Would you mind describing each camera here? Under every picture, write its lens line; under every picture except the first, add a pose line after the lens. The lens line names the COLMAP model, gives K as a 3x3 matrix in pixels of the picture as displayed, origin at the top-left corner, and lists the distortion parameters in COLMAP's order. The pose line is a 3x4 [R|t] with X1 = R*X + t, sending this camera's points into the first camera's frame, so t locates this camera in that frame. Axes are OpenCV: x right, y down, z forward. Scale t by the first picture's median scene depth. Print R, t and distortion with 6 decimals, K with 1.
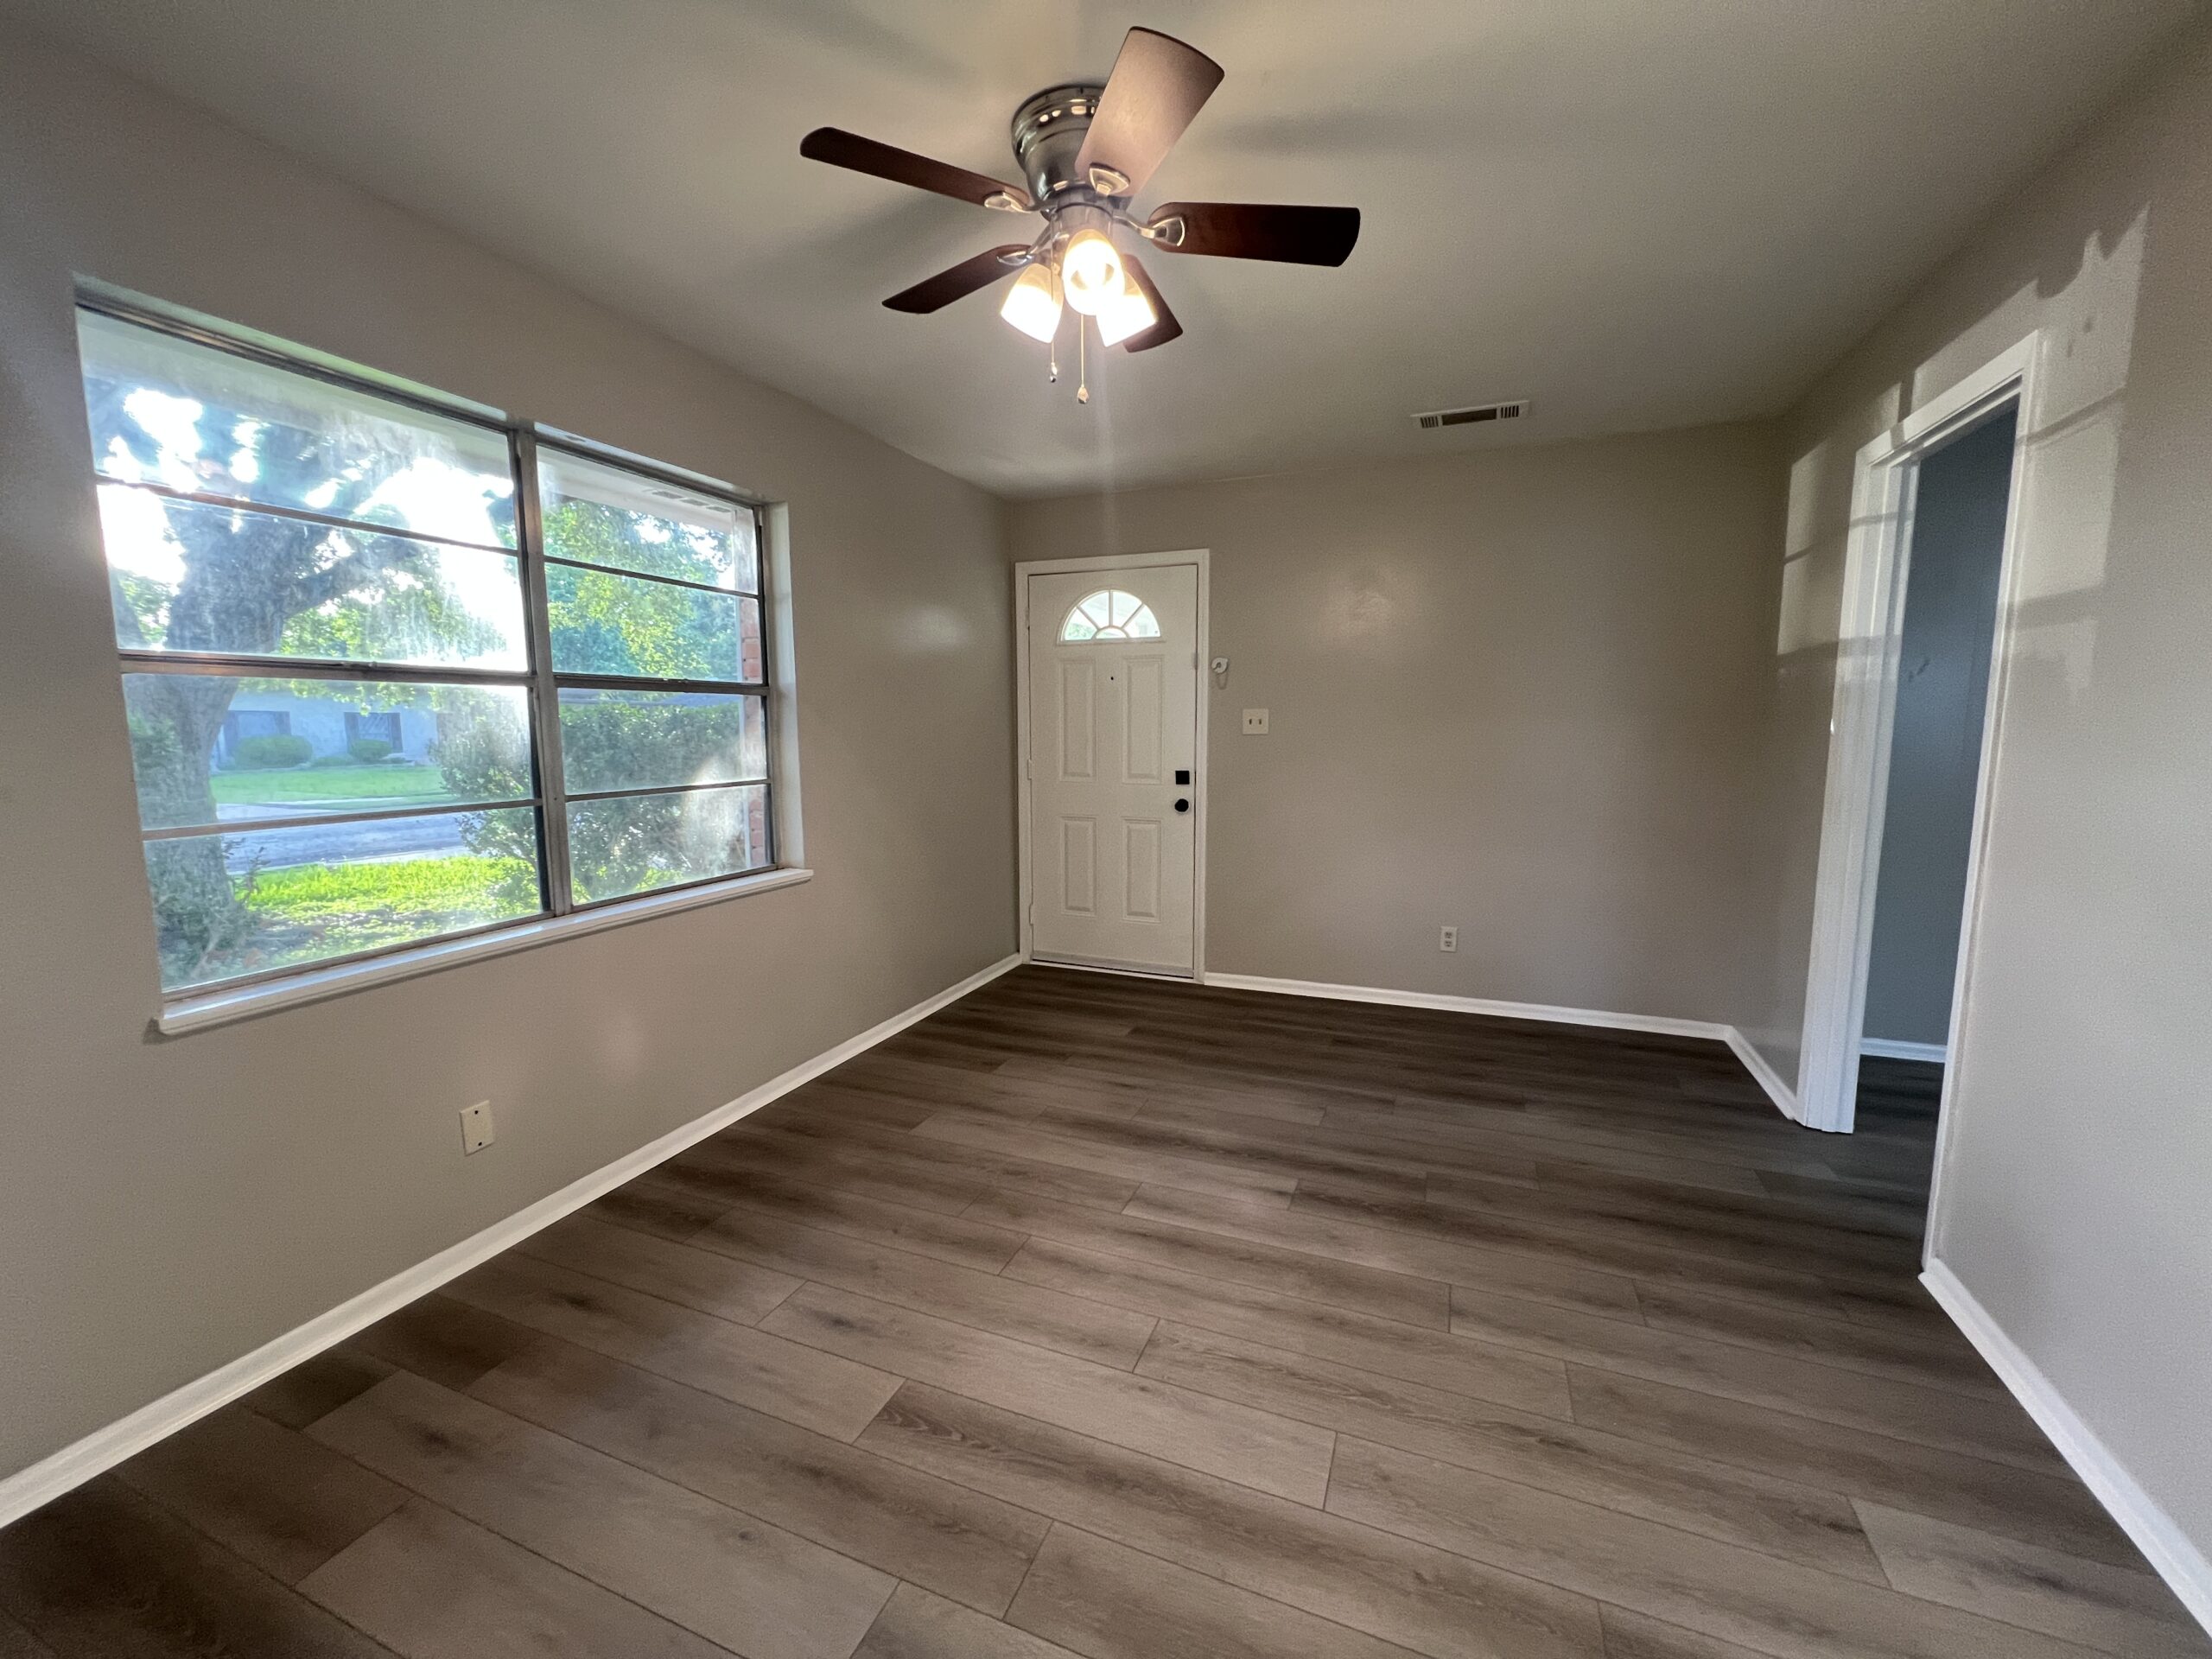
lens RADIAL K [[894.5, 0, 1101.8], [0, 894.5, 814.9], [0, 0, 1]] dist [-0.005794, 0.001382]
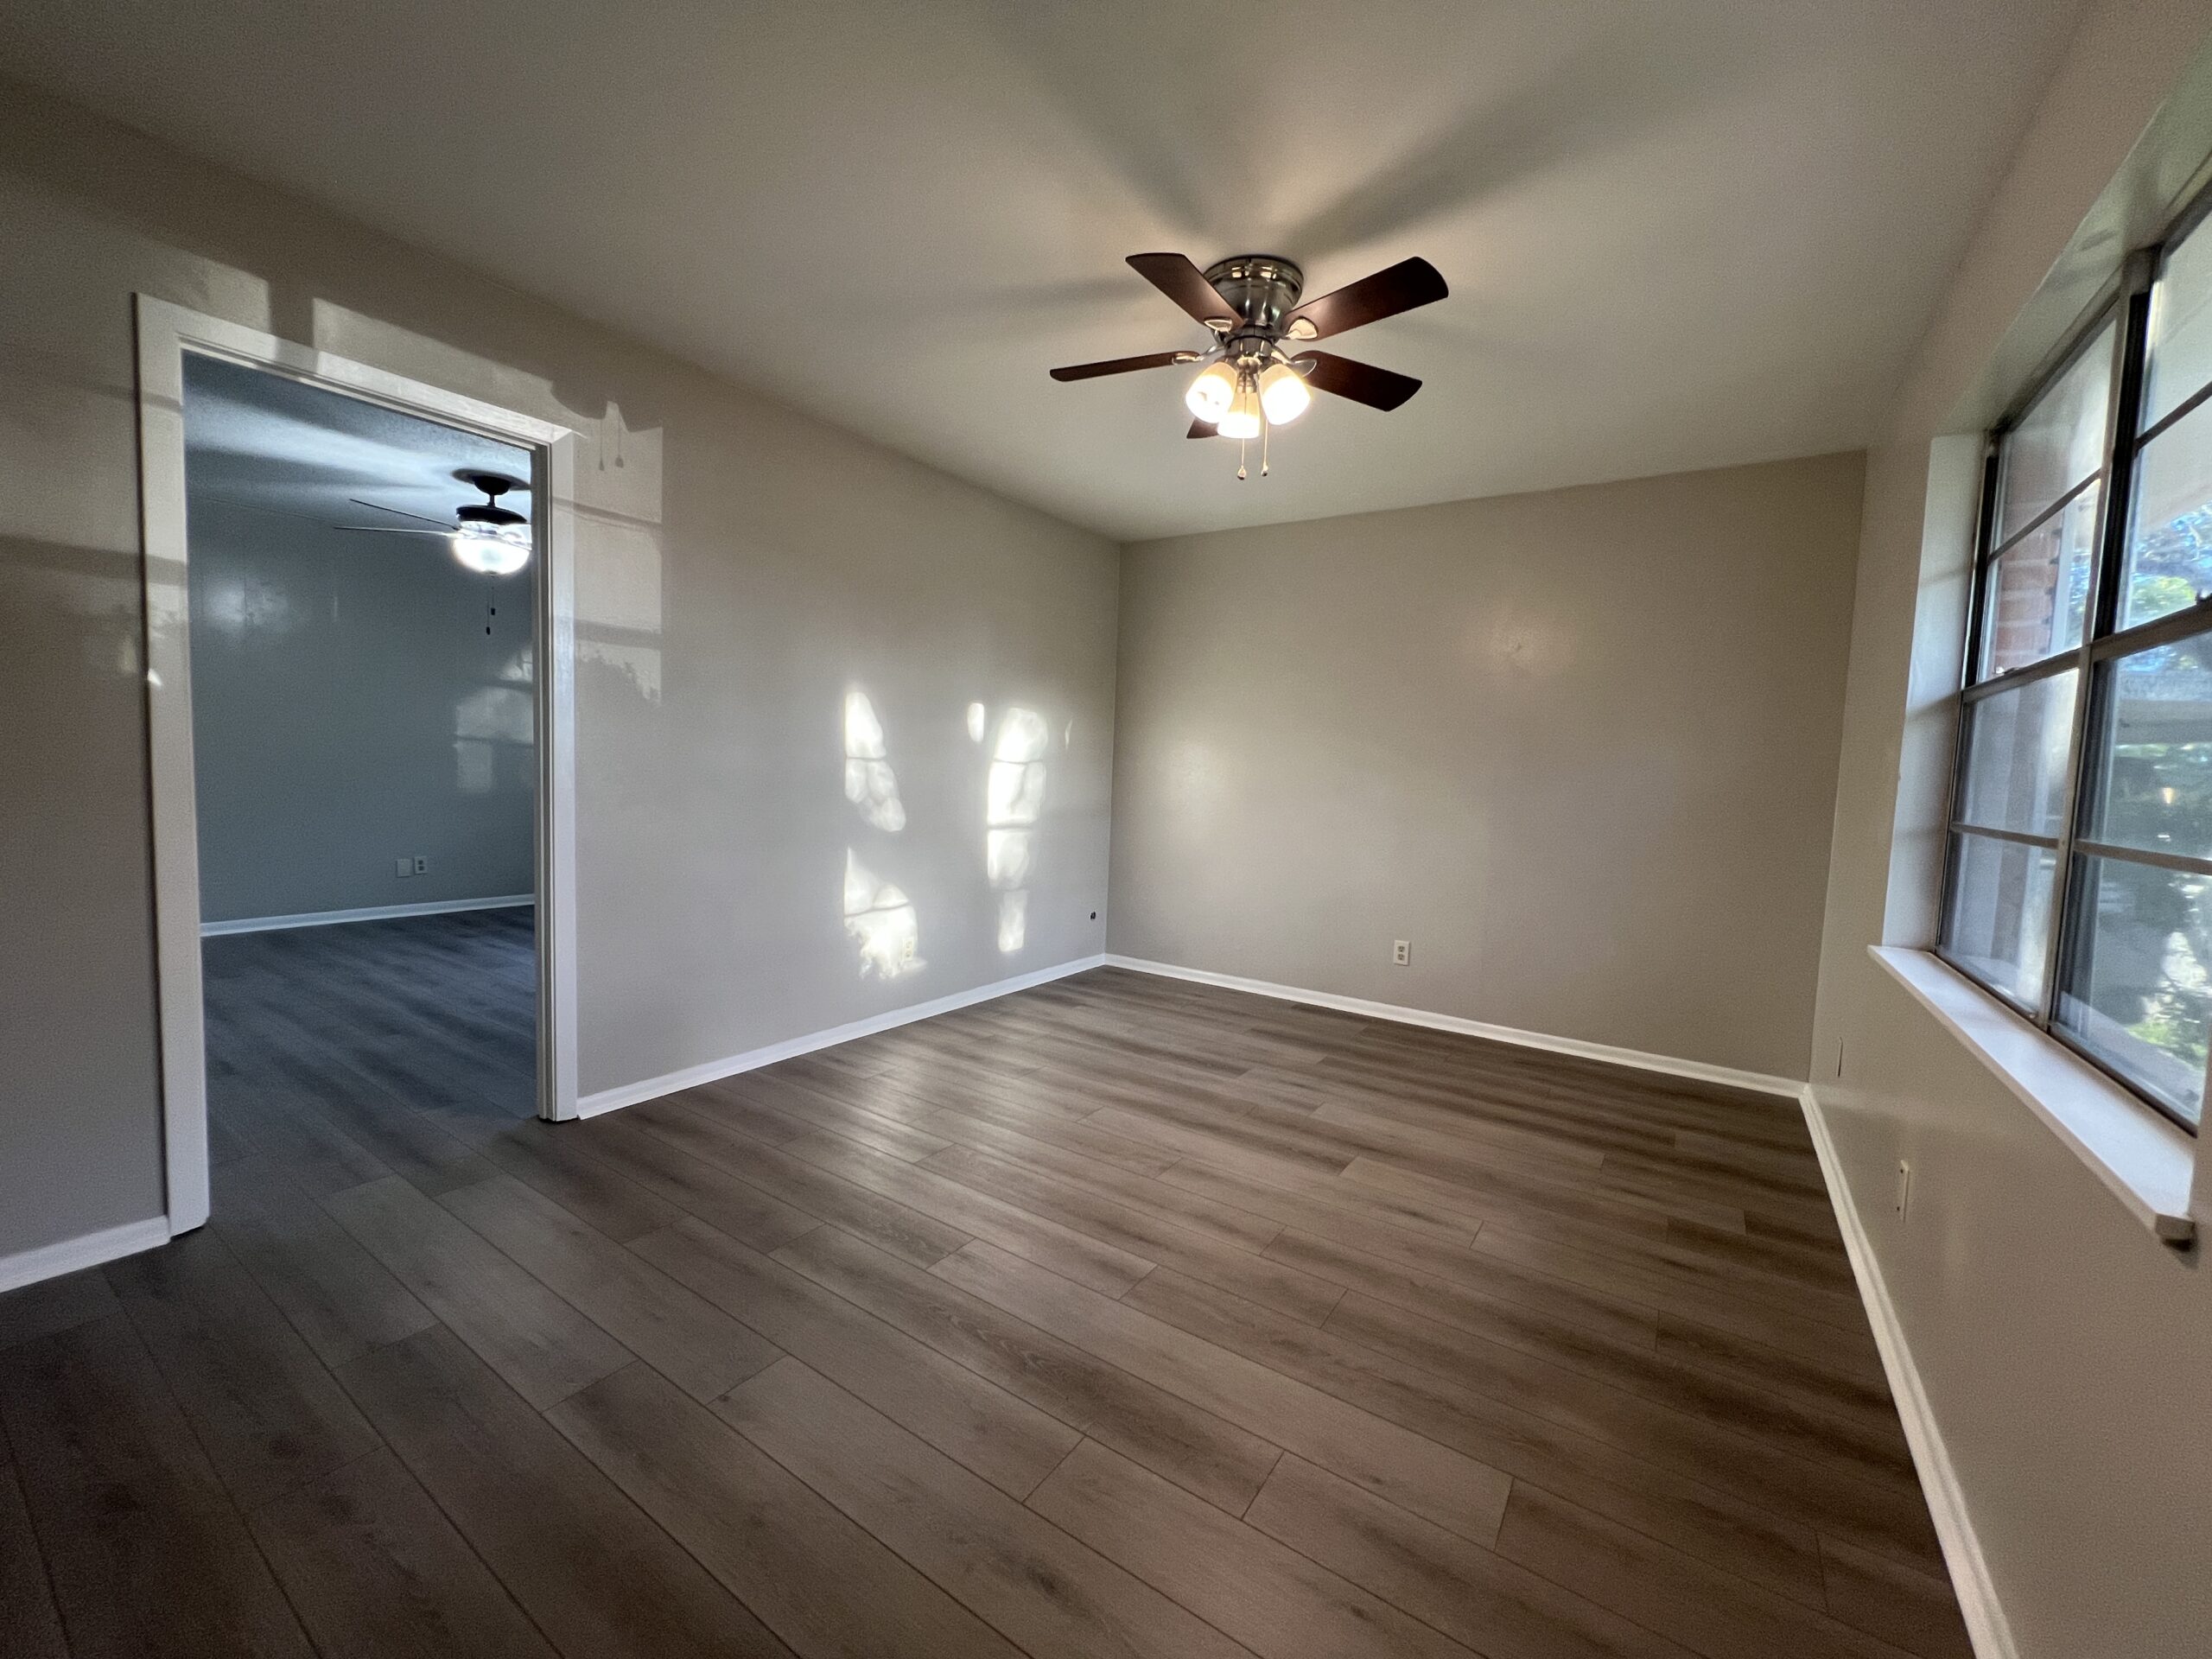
lens RADIAL K [[894.5, 0, 1098.6], [0, 894.5, 828.8], [0, 0, 1]] dist [-0.005794, 0.001382]
pose [[-0.977646, -0.046526, 0.205047, -0.085739], [-0.010509, 0.984804, 0.173350, -0.136439], [-0.209997, 0.167320, -0.963278, 1.868978]]
